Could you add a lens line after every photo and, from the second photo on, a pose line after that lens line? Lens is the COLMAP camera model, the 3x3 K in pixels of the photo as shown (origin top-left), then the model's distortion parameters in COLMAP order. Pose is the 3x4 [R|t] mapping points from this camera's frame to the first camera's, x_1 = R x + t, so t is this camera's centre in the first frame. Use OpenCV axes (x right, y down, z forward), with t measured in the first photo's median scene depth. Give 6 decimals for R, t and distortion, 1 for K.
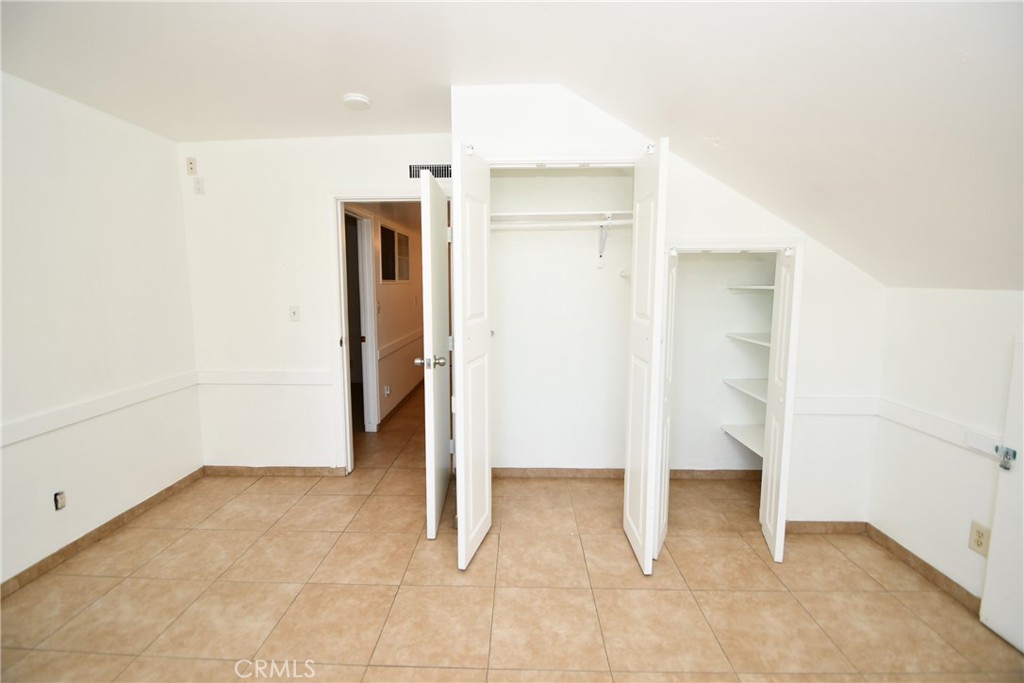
lens RADIAL K [[449.5, 0, 504.7], [0, 449.5, 332.3], [0, 0, 1]] dist [0.002365, -0.010842]
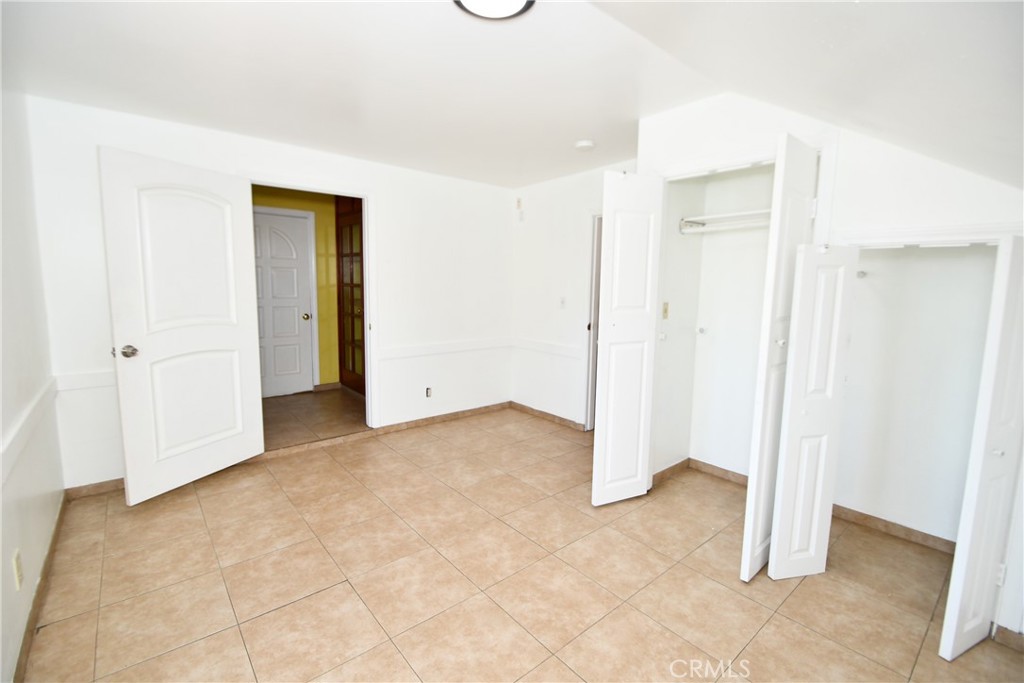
lens RADIAL K [[449.5, 0, 502.2], [0, 449.5, 331.8], [0, 0, 1]] dist [0.002365, -0.010842]
pose [[0.662909, 0.096569, -0.742446, 0.592583], [-0.100912, 0.994123, 0.039204, 0.013944], [0.741869, 0.048933, 0.668757, -0.063800]]
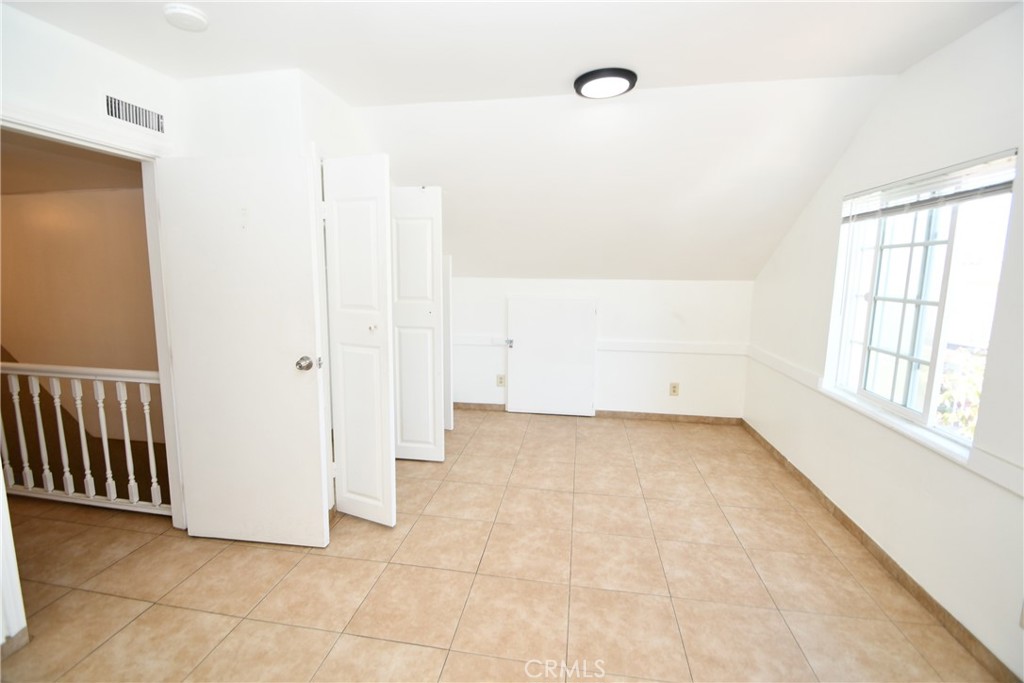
lens RADIAL K [[449.5, 0, 506.5], [0, 449.5, 333.0], [0, 0, 1]] dist [0.002365, -0.010842]
pose [[0.129789, -0.130921, 0.982860, -1.058294], [0.103518, 0.987617, 0.117885, -0.063530], [-0.986123, 0.086443, 0.141735, 0.477575]]
